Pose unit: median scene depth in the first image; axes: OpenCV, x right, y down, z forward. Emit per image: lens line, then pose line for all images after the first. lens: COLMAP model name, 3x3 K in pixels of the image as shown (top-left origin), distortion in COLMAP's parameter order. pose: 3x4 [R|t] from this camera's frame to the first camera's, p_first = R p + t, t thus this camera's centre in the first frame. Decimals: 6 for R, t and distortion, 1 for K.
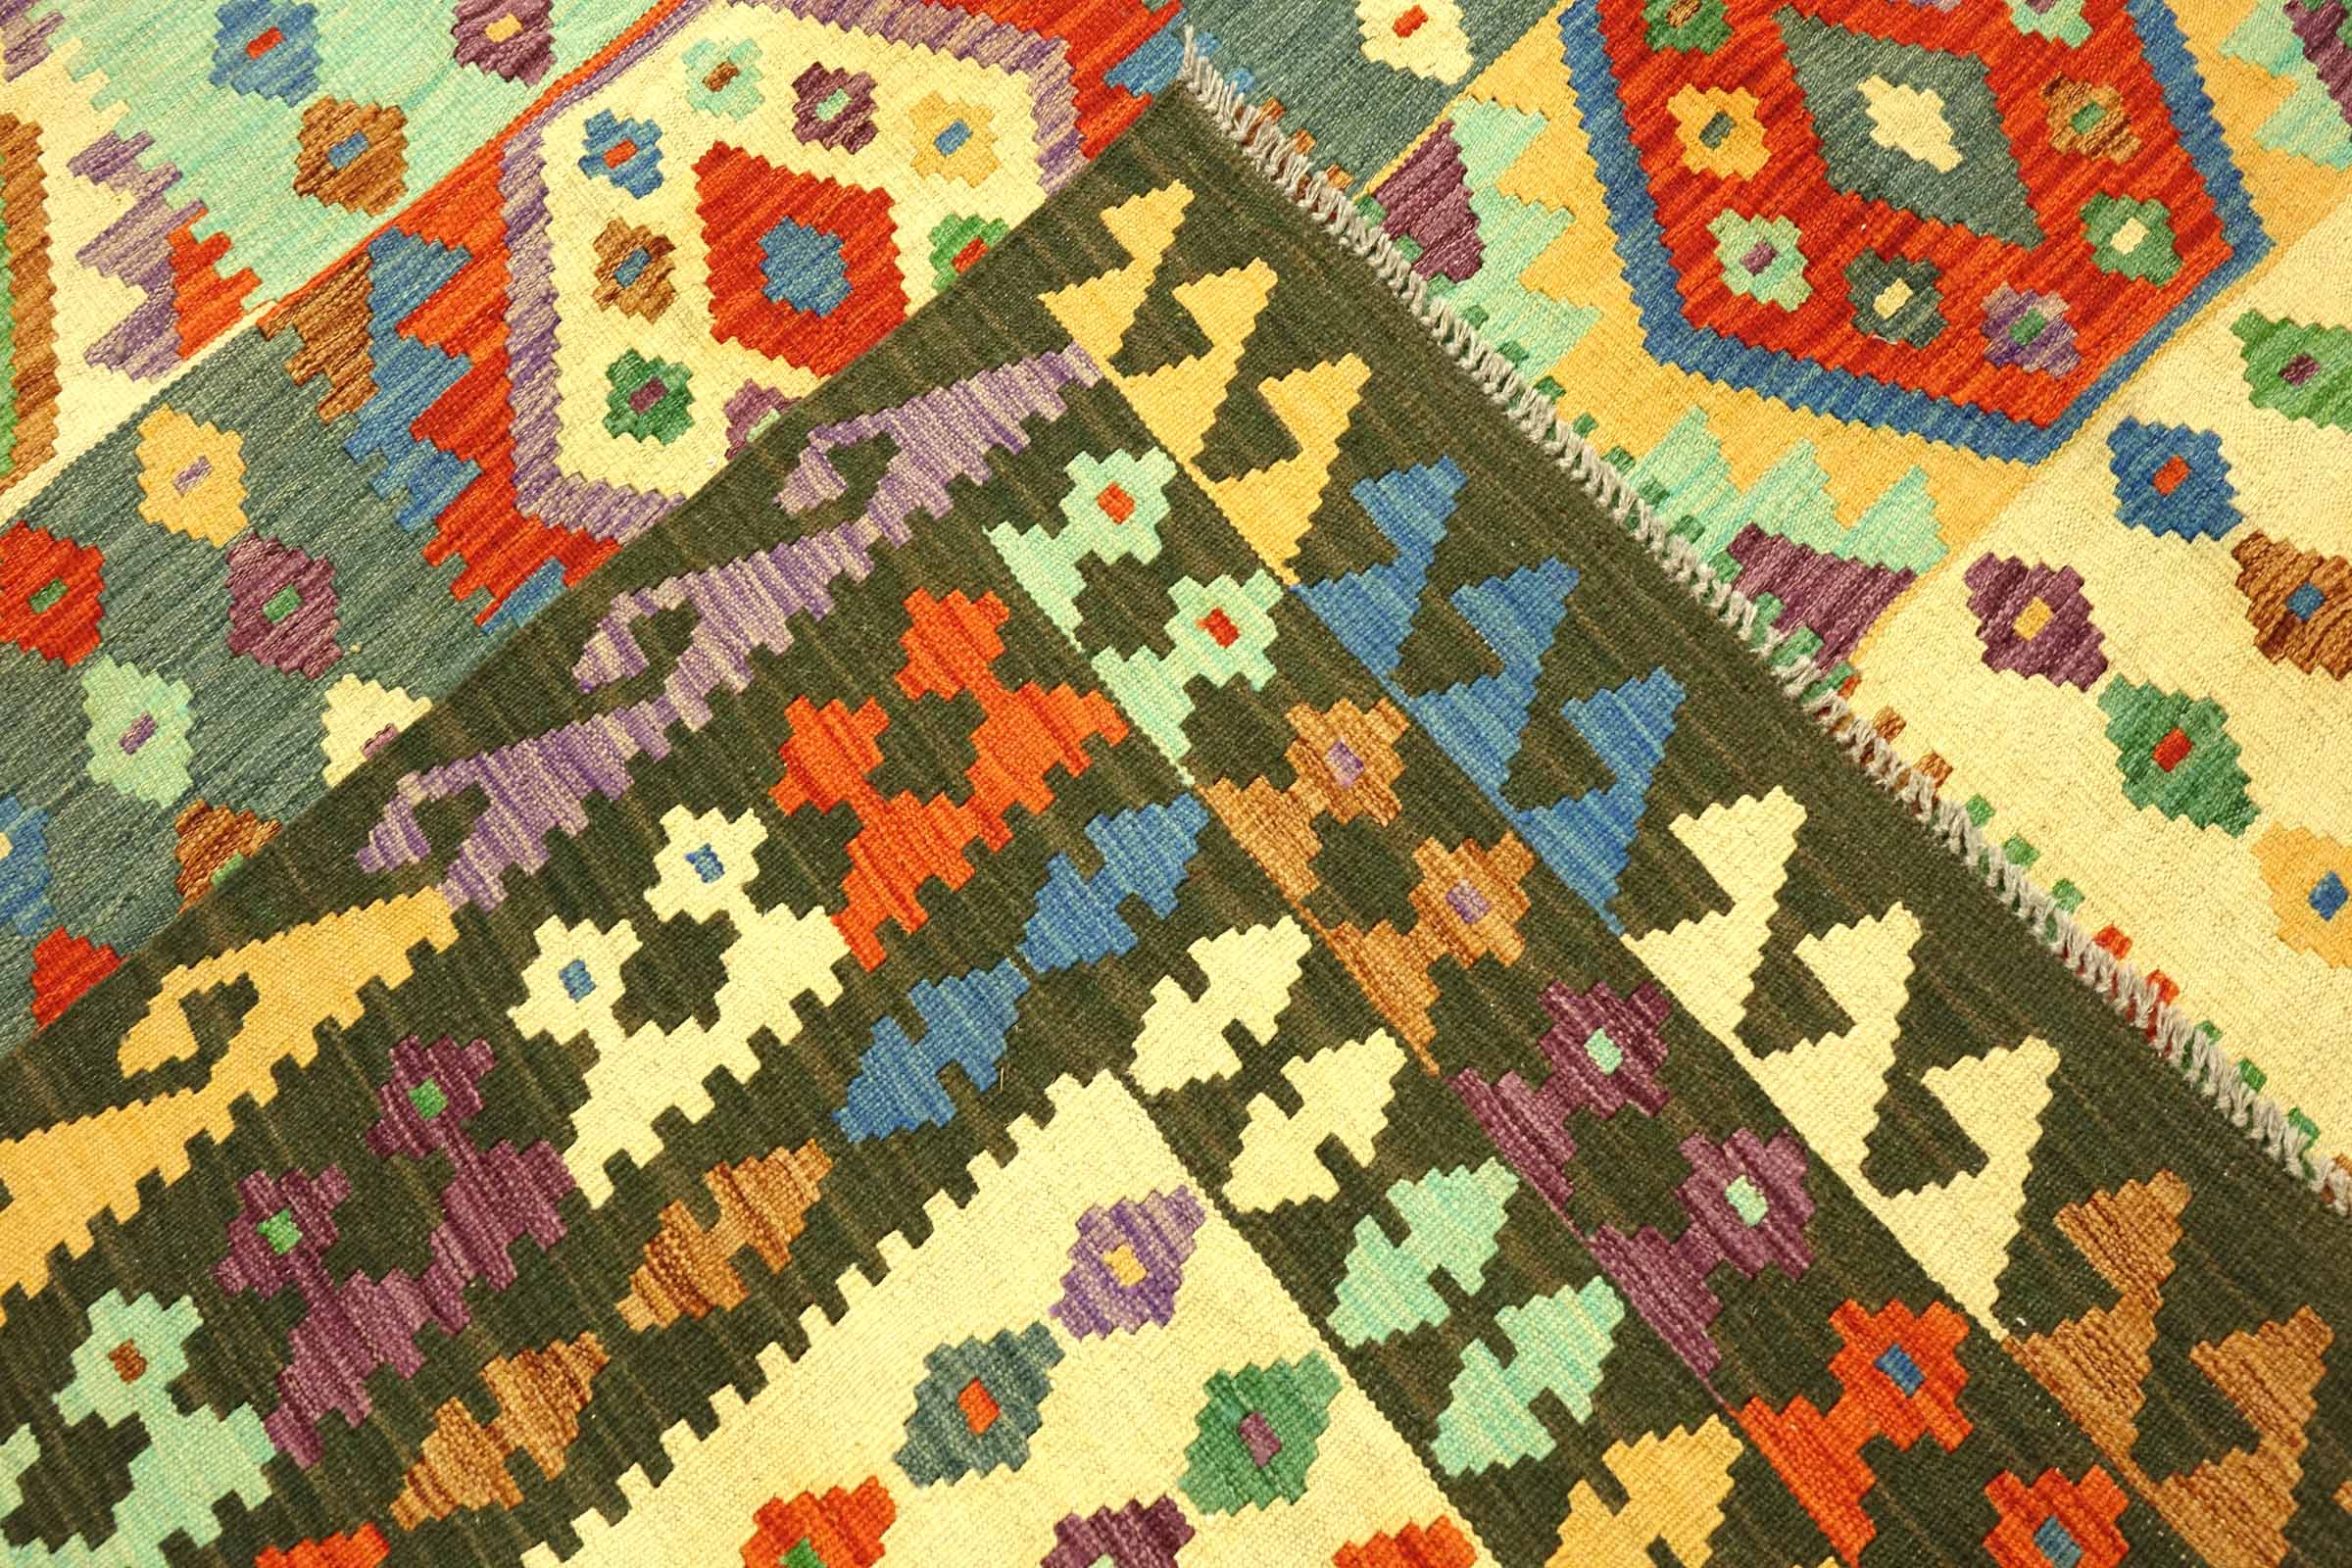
lens RADIAL K [[2997.0, 0, 1176.0], [0, 2997.0, 784.0], [0, 0, 1]] dist [-0.013444, -0.003644]
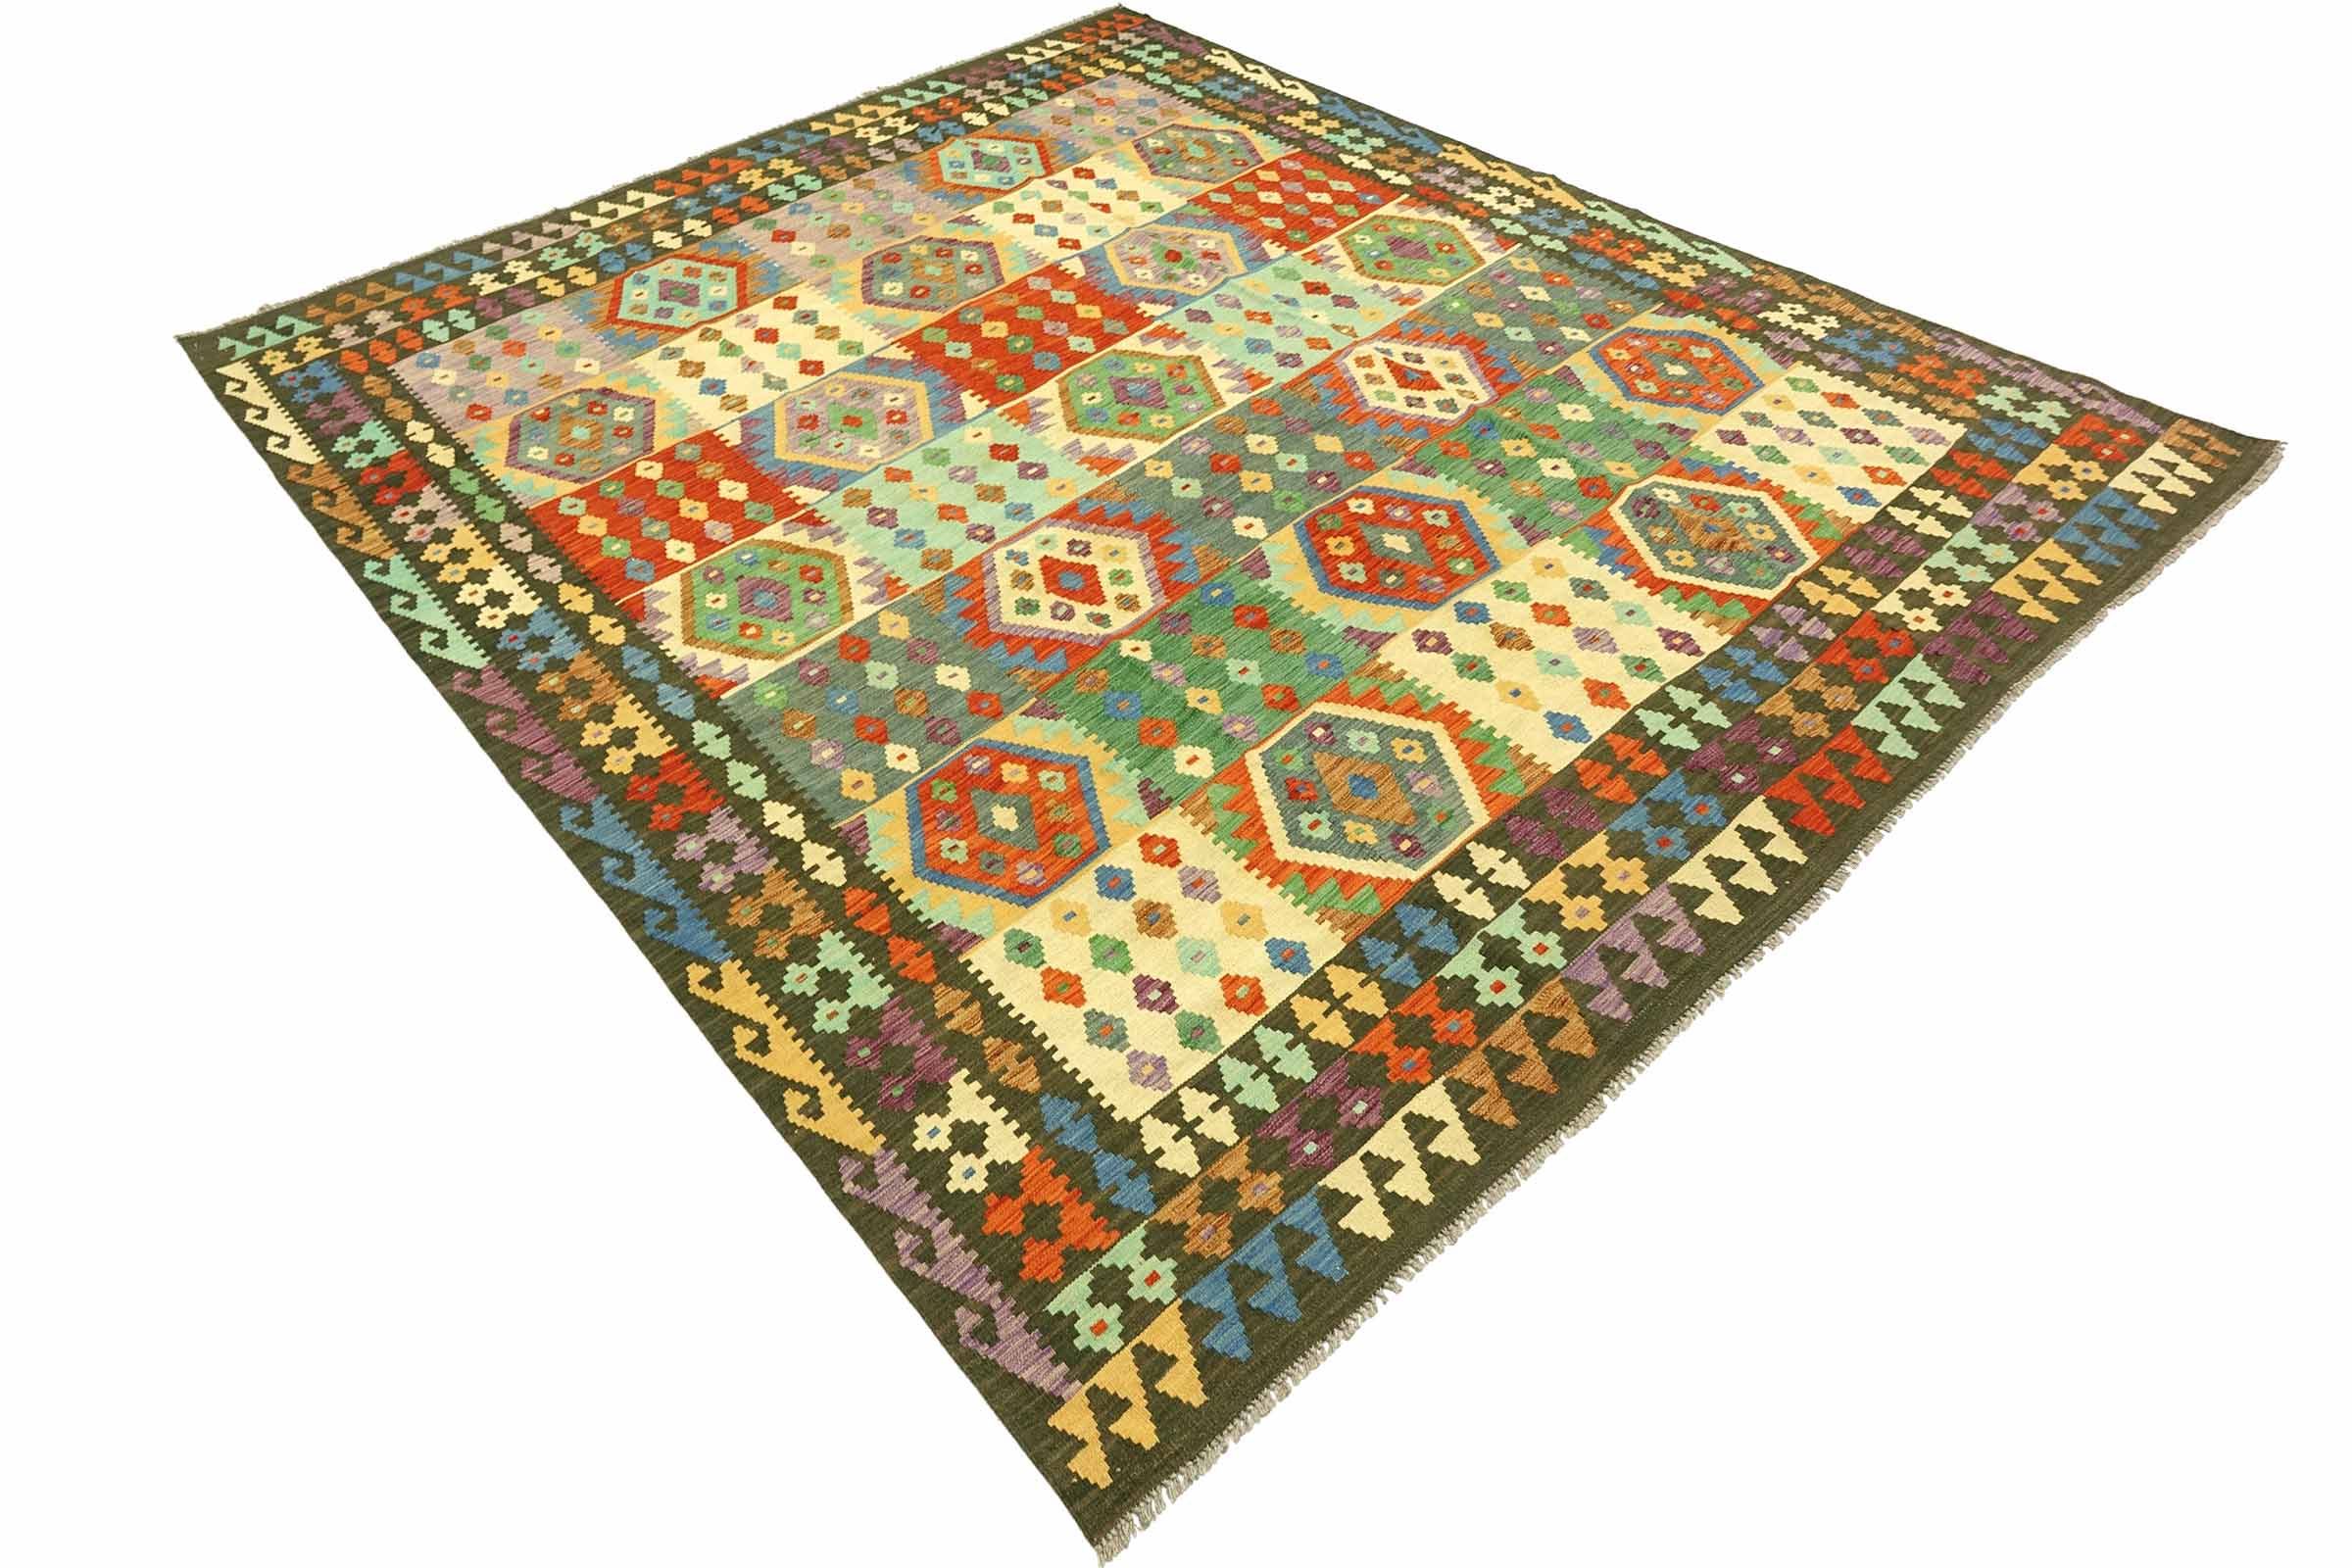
lens RADIAL K [[1601.5, 0, 1176.0], [0, 1601.5, 784.0], [0, 0, 1]] dist [-0.001600, 0.003317]
pose [[0.999853, -0.017151, -0.000287, -0.009198], [0.015917, 0.933910, -0.357154, 0.699822], [0.006394, 0.357097, 0.934045, -0.619251]]
